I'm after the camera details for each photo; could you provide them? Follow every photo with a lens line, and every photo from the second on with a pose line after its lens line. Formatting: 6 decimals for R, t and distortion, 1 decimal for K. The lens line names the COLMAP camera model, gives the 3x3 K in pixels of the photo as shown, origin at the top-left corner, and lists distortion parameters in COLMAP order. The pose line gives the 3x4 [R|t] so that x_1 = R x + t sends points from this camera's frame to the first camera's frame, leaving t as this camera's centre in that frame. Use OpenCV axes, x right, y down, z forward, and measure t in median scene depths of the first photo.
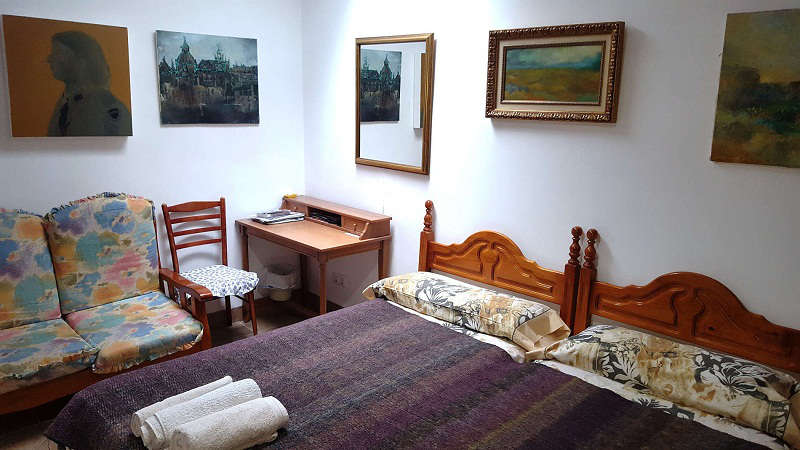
lens RADIAL K [[583.2, 0, 400.4], [0, 583.2, 230.4], [0, 0, 1]] dist [0.145536, -0.254602]
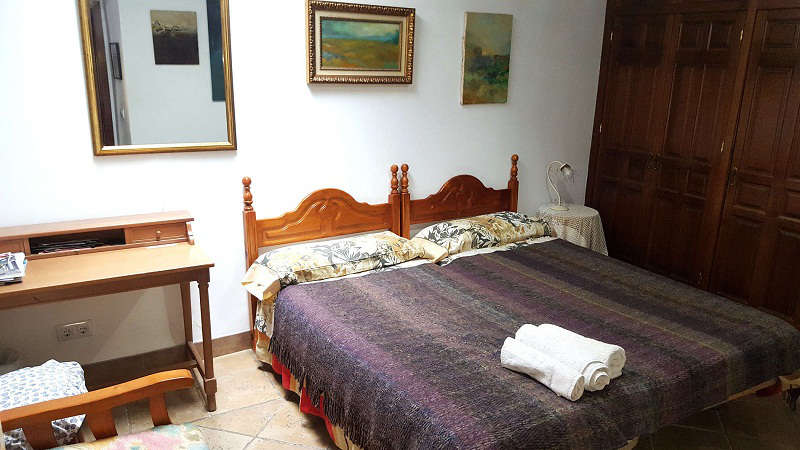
lens RADIAL K [[583.2, 0, 400.4], [0, 583.2, 230.4], [0, 0, 1]] dist [0.145536, -0.254602]
pose [[0.240575, -0.284810, 0.927904, -0.882603], [0.200886, 0.949893, 0.239476, -0.164925], [-0.949615, 0.128791, 0.285735, 0.587646]]
